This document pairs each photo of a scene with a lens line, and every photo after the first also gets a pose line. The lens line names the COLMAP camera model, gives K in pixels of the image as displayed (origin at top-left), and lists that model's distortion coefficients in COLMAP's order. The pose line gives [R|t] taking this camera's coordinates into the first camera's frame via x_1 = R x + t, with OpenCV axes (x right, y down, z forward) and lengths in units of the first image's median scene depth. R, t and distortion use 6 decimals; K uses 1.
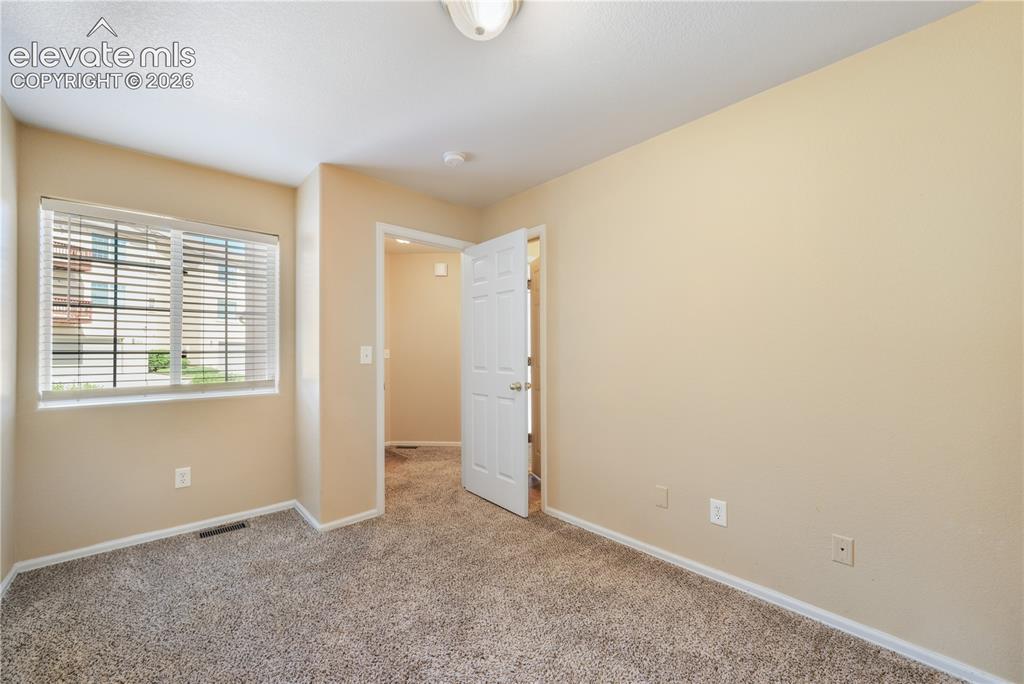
lens RADIAL K [[418.8, 0, 471.9], [0, 418.8, 343.2], [0, 0, 1]] dist [-0.002845, 0.001550]
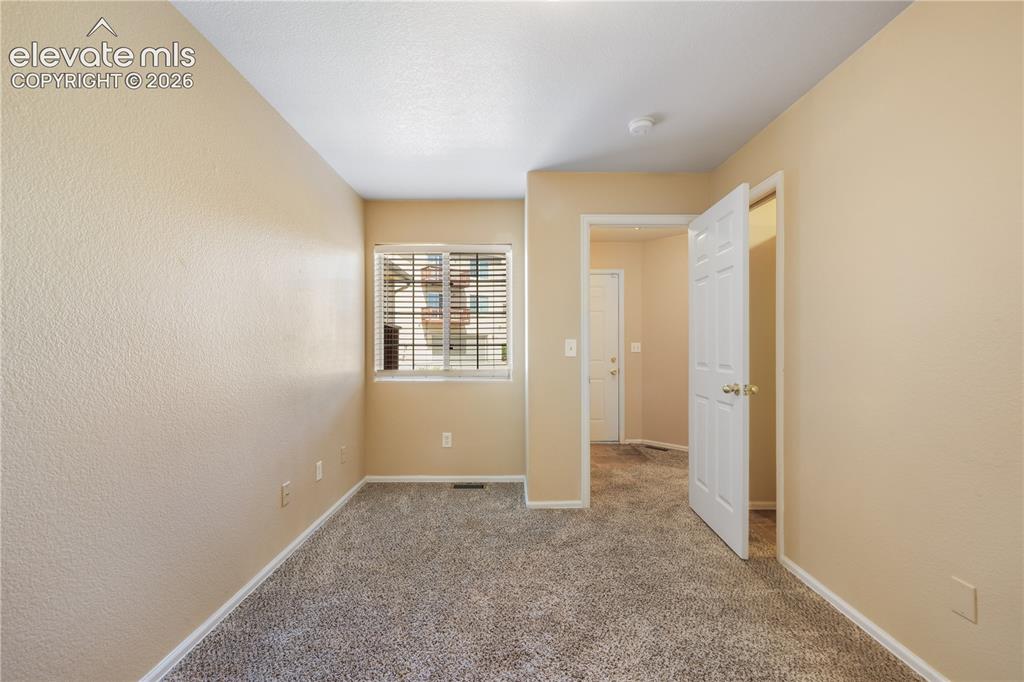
lens RADIAL K [[418.8, 0, 514.6], [0, 418.8, 344.0], [0, 0, 1]] dist [-0.002845, 0.001550]
pose [[0.747233, -0.000831, -0.664561, 0.333069], [0.012811, 0.999831, 0.013155, 0.003158], [0.664438, -0.018344, 0.747118, 0.152538]]
